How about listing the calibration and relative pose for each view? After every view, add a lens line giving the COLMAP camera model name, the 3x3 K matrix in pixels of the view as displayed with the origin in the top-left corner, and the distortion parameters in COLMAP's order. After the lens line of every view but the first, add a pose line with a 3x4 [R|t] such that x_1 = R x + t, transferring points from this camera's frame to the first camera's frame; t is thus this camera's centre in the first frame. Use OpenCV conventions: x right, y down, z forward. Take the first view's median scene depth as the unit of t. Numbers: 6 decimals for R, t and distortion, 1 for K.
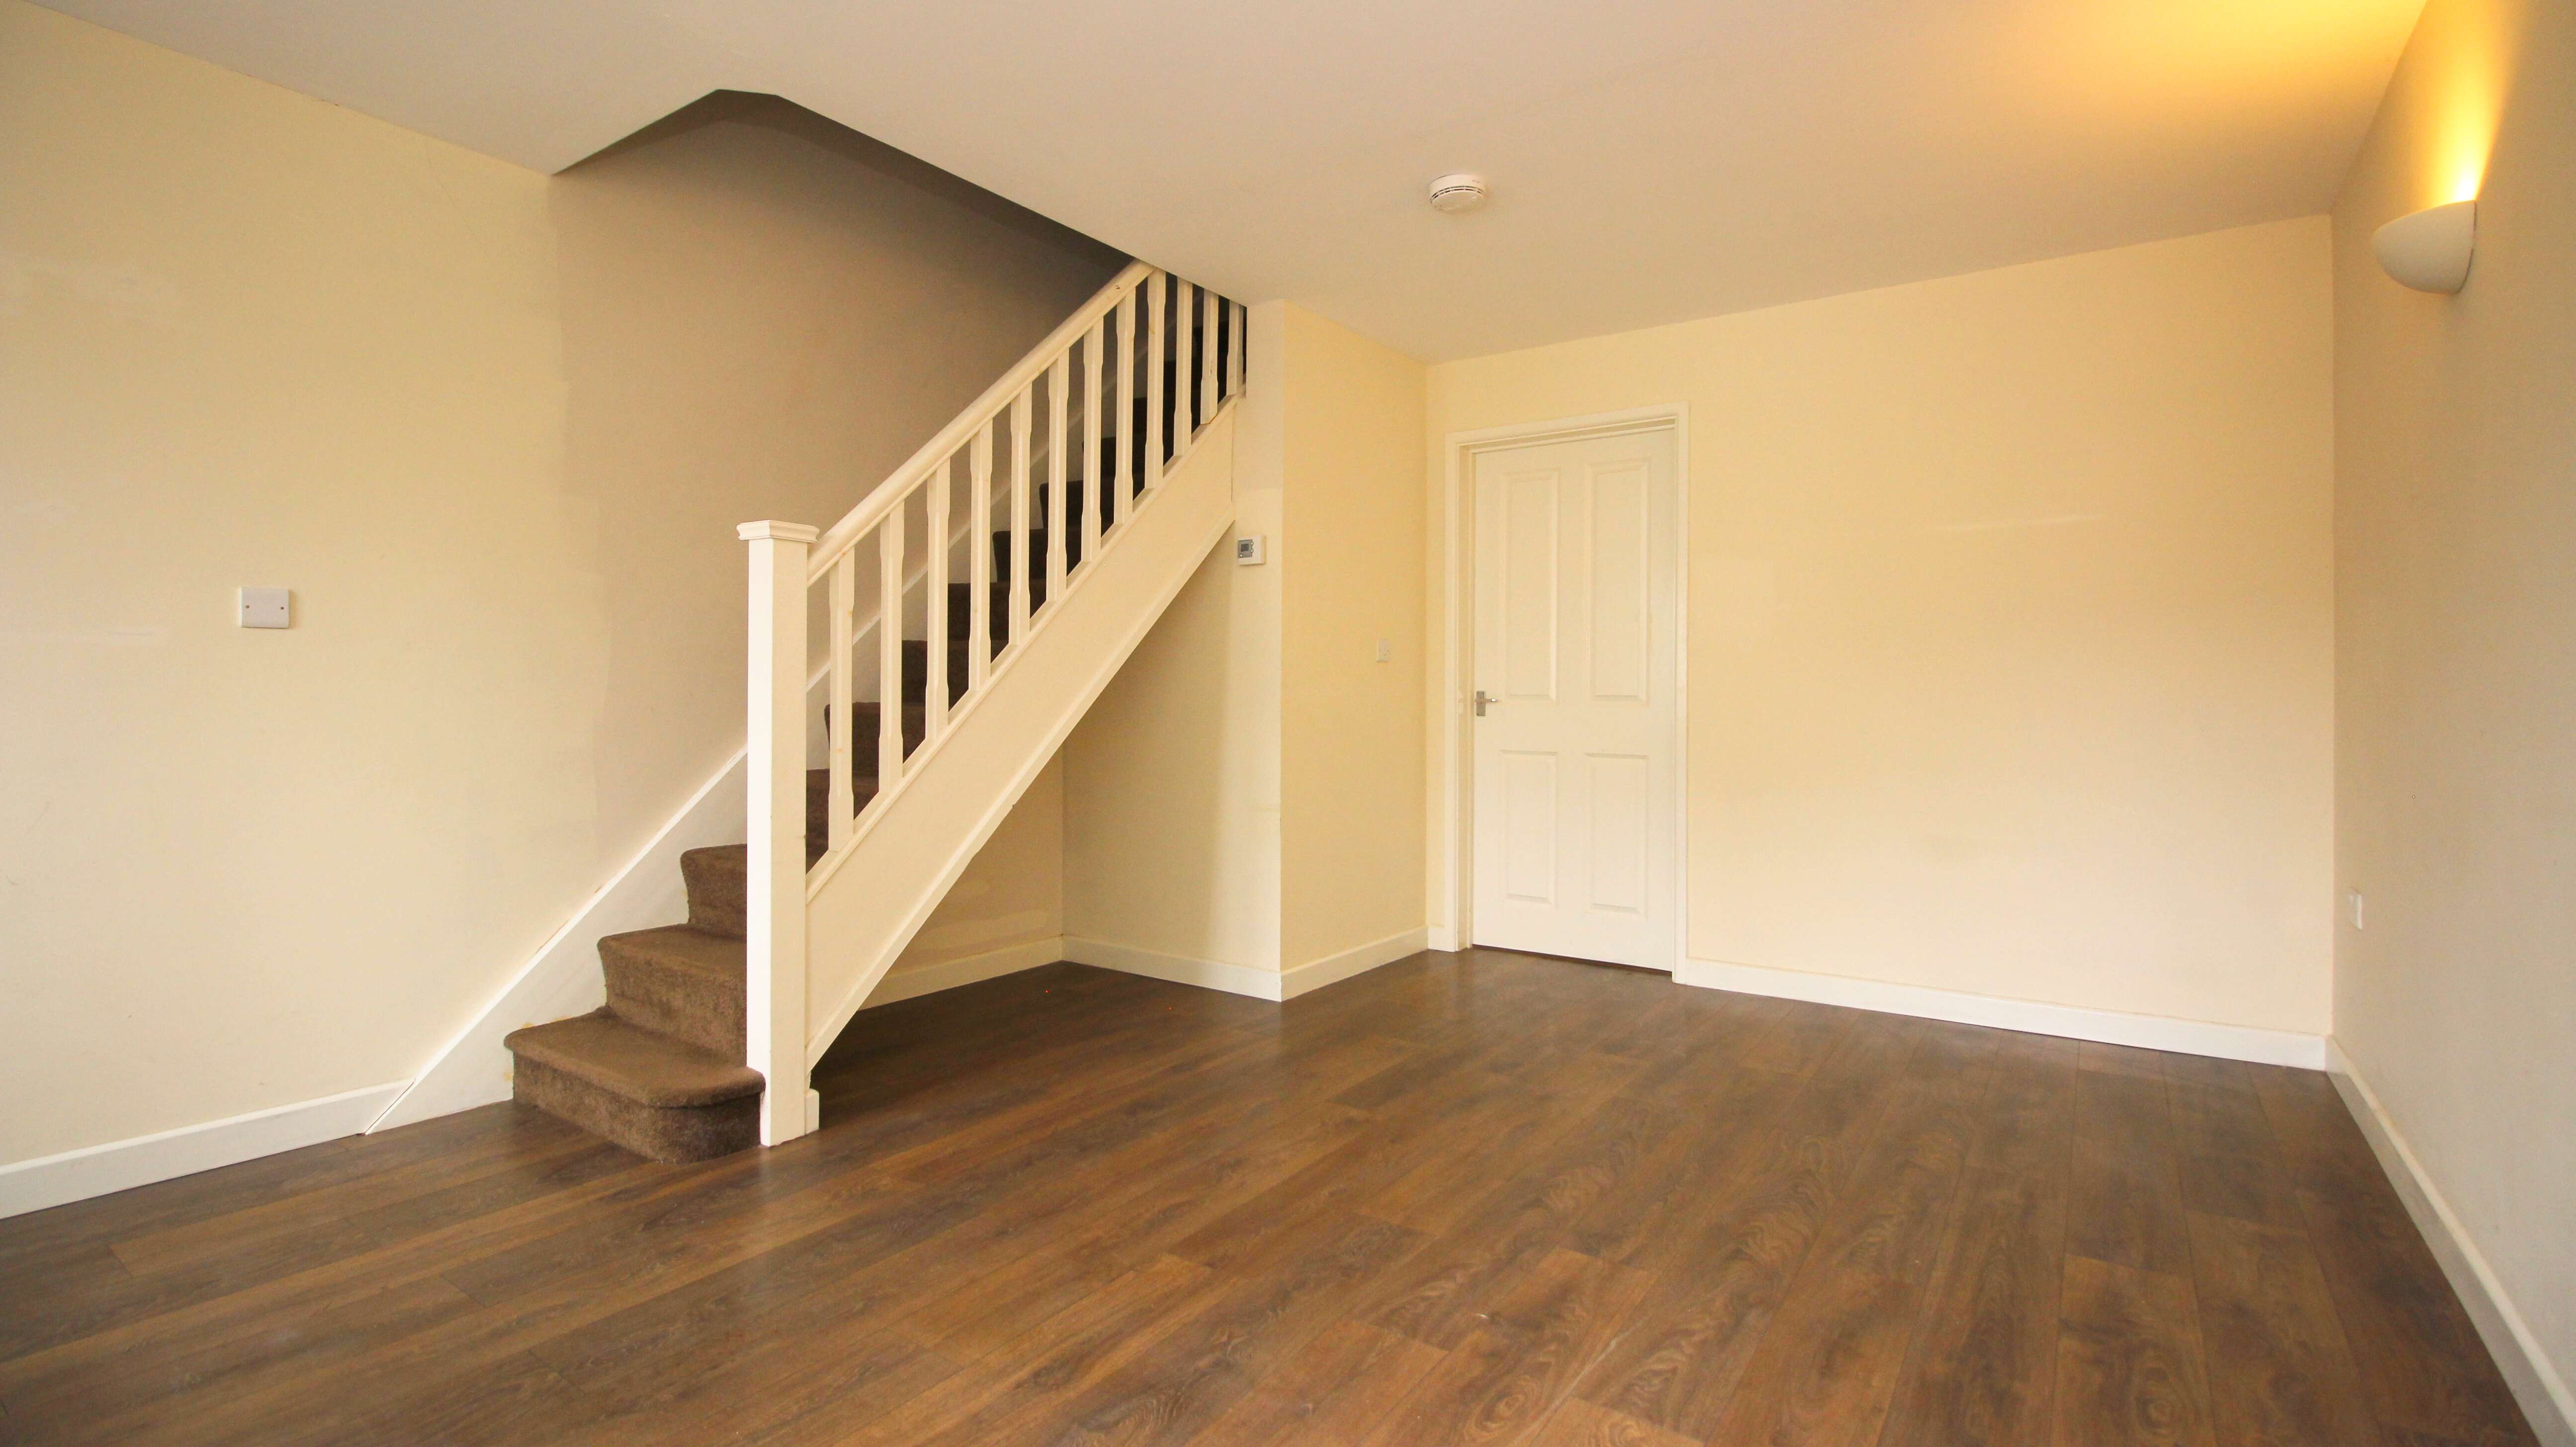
lens RADIAL K [[1175.4, 0, 1290.6], [0, 1175.4, 711.9], [0, 0, 1]] dist [-0.008836, -0.004251]
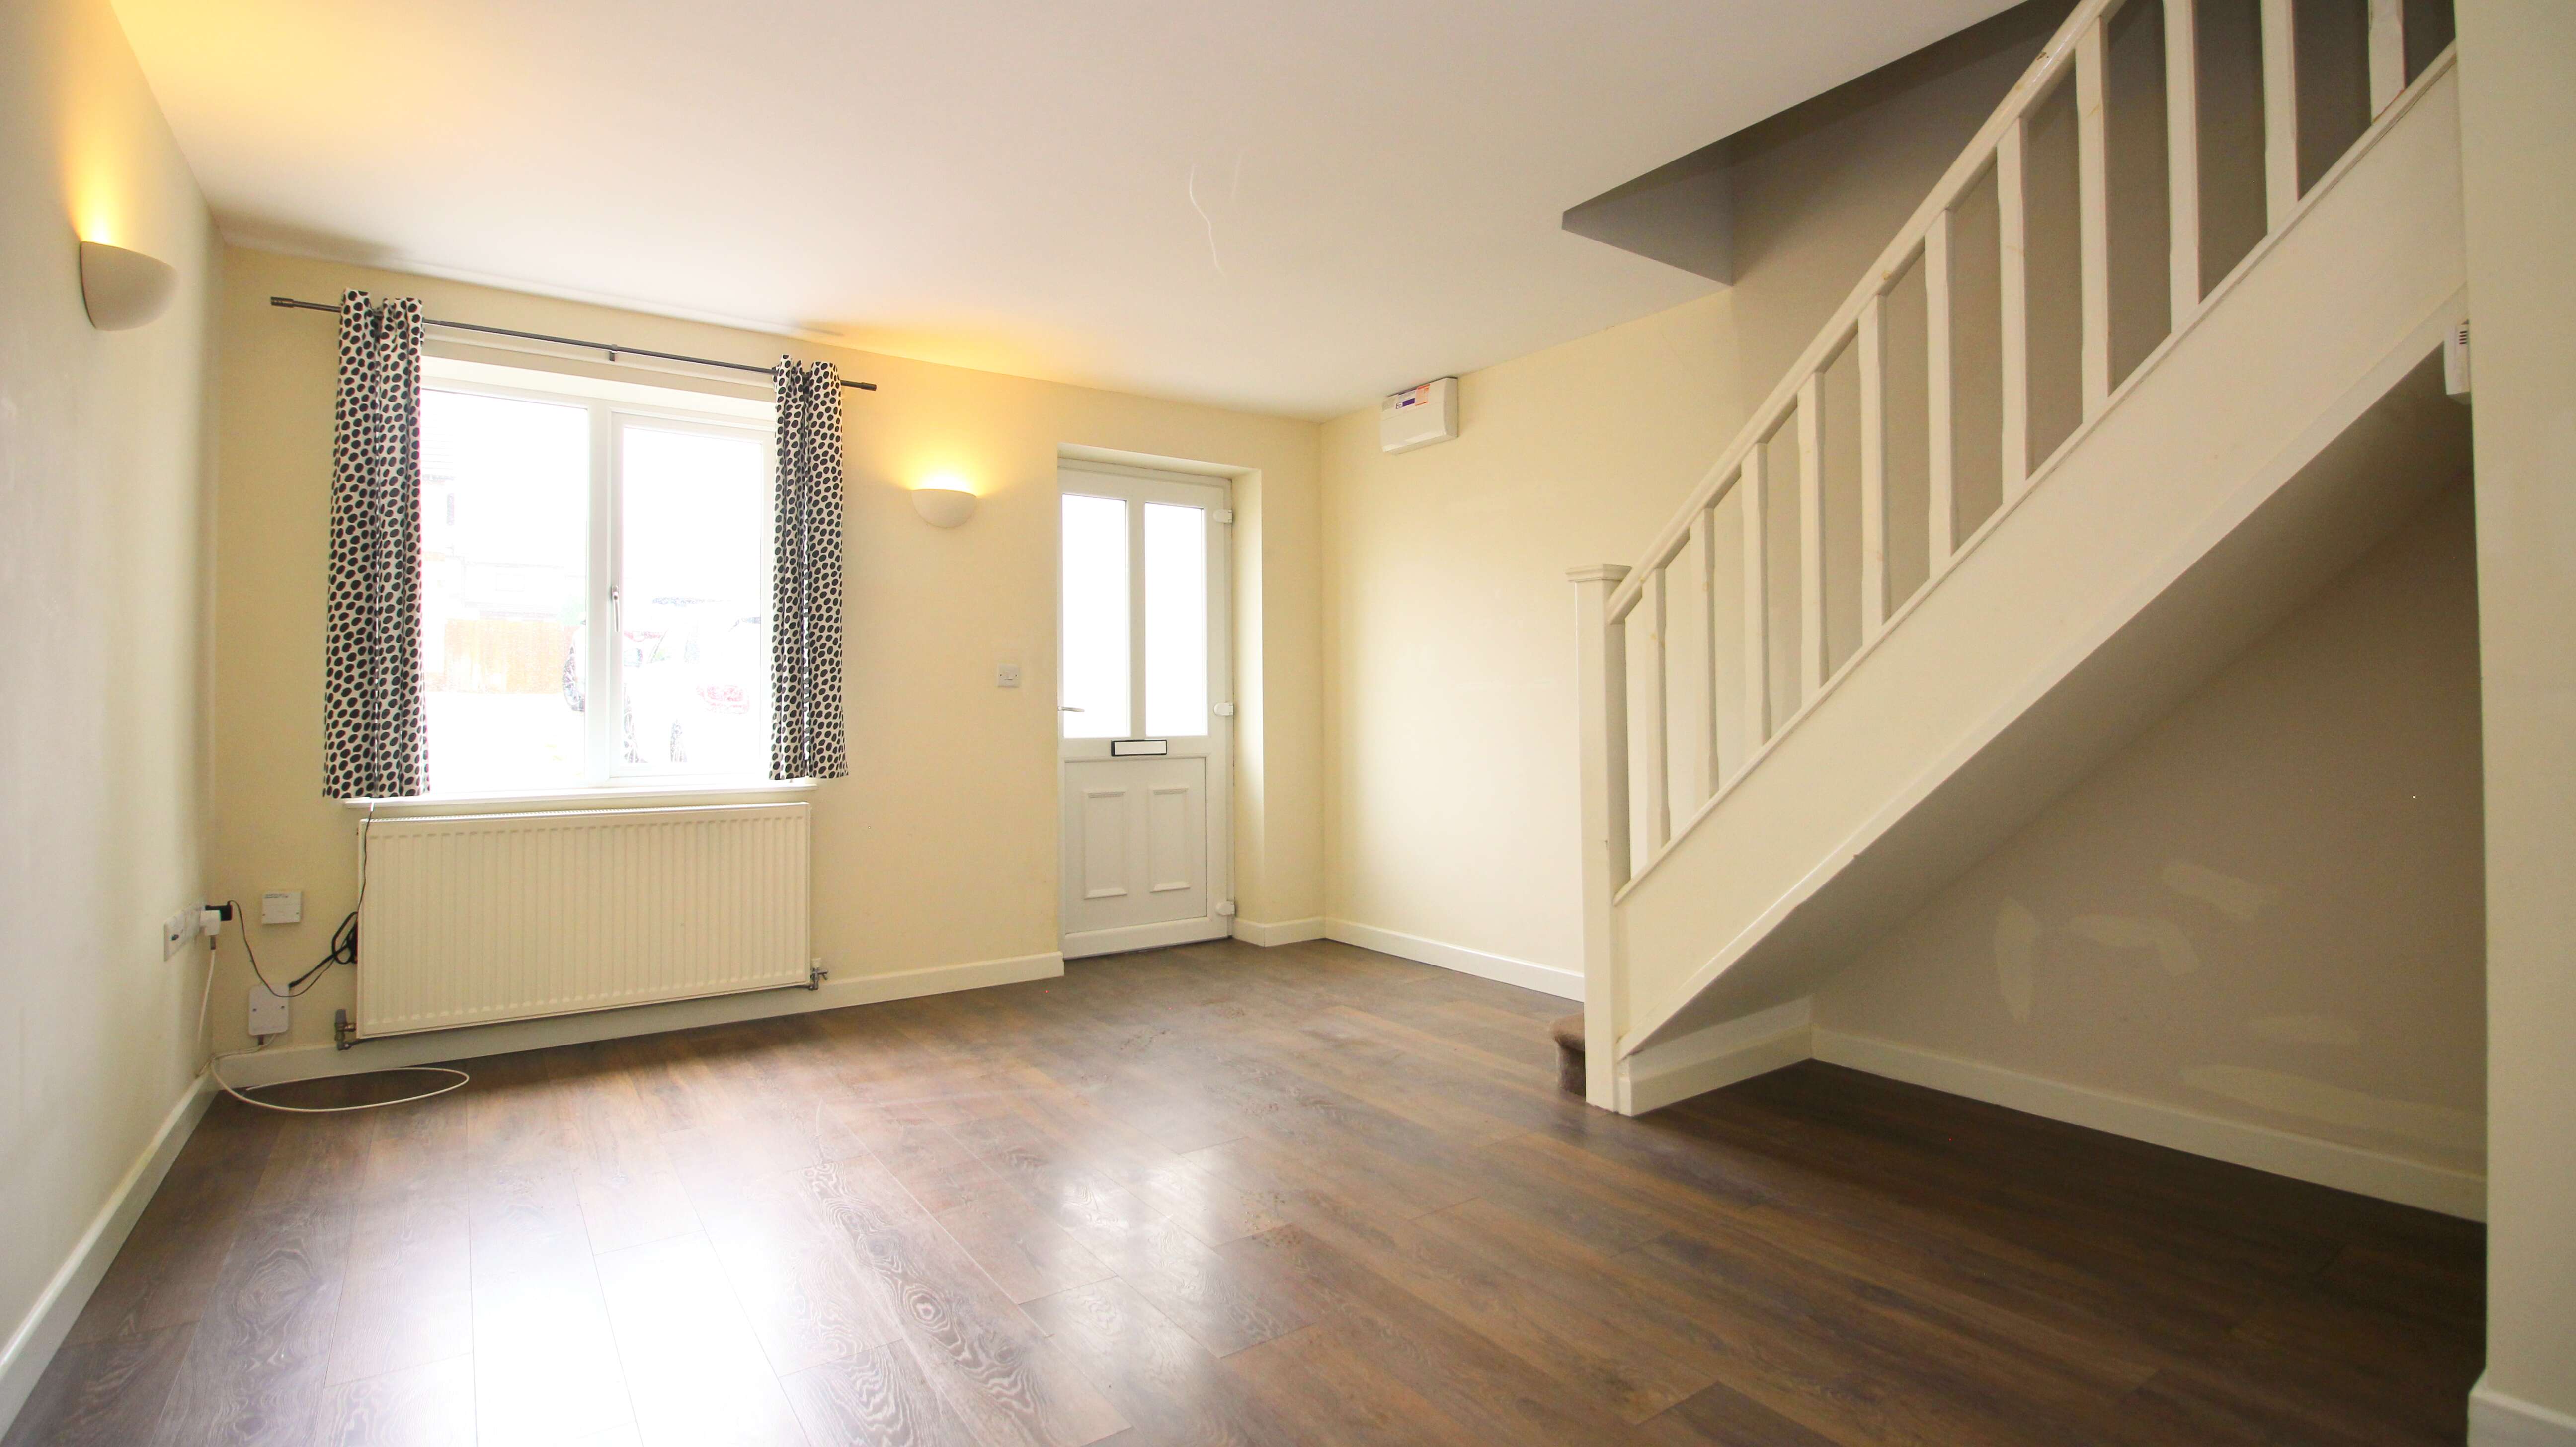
lens RADIAL K [[1175.4, 0, 1289.2], [0, 1175.4, 713.1], [0, 0, 1]] dist [-0.008836, -0.004251]
pose [[-0.342067, -0.015774, -0.939543, 0.719995], [-0.017985, 0.999786, -0.010237, 0.004372], [0.939503, 0.013396, -0.342277, 1.079106]]
